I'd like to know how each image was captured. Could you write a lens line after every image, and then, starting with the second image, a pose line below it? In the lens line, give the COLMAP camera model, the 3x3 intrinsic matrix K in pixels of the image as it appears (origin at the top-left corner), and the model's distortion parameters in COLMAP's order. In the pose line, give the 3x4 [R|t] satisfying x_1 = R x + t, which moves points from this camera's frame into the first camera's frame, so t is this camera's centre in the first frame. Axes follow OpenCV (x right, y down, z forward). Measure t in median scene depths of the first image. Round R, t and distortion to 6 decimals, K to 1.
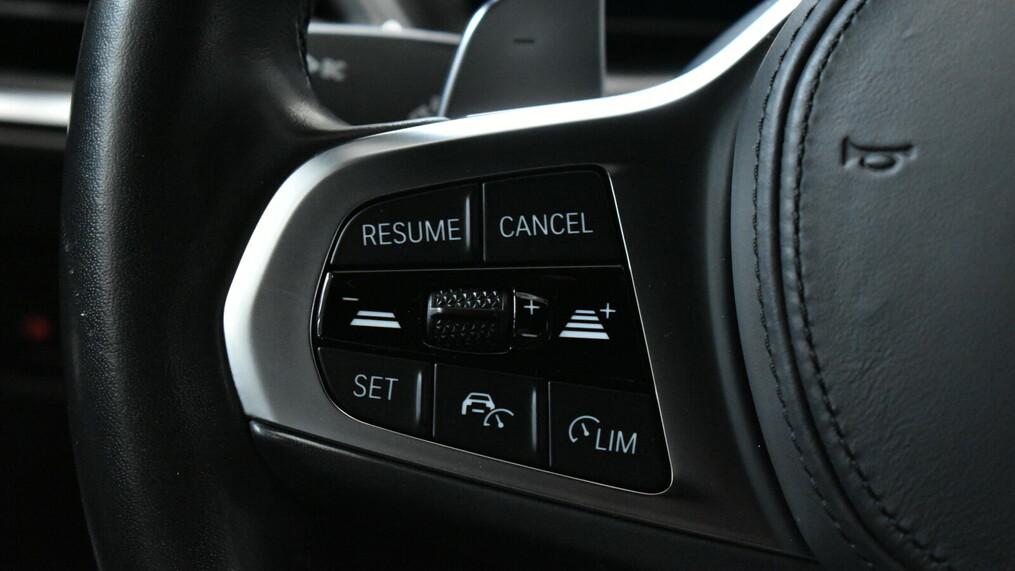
lens RADIAL K [[2322.1, 0, 508.5], [0, 2322.1, 286.1], [0, 0, 1]] dist [-0.029832, 0.000000]
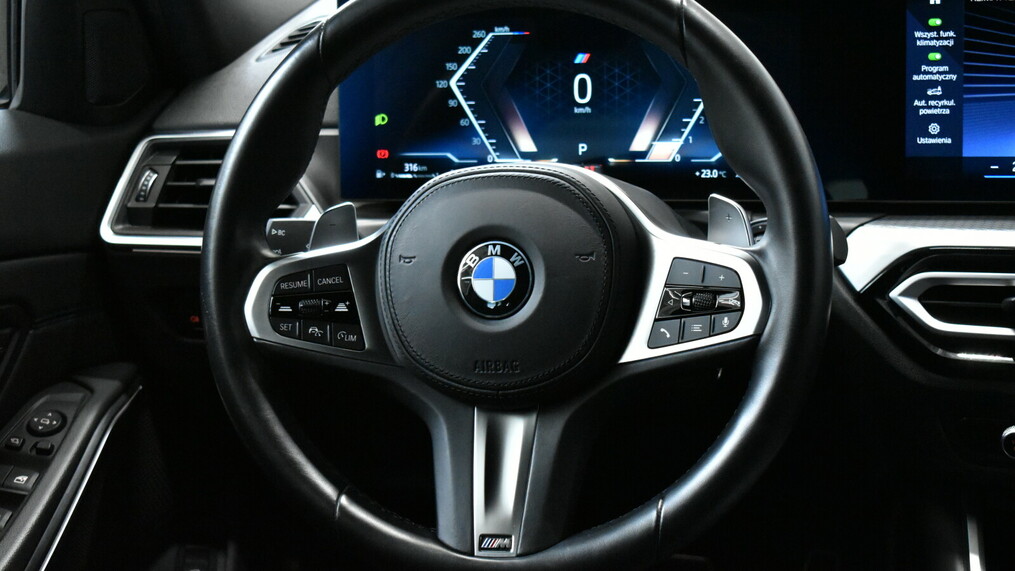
lens RADIAL K [[1762.7, 0, 512.9], [0, 1762.7, 275.5], [0, 0, 1]] dist [-0.047074, 0.000000]
pose [[0.998326, -0.054807, -0.018493, 0.362455], [0.054725, 0.998489, -0.004915, -0.005078], [0.018735, 0.003895, 0.999817, -1.816381]]
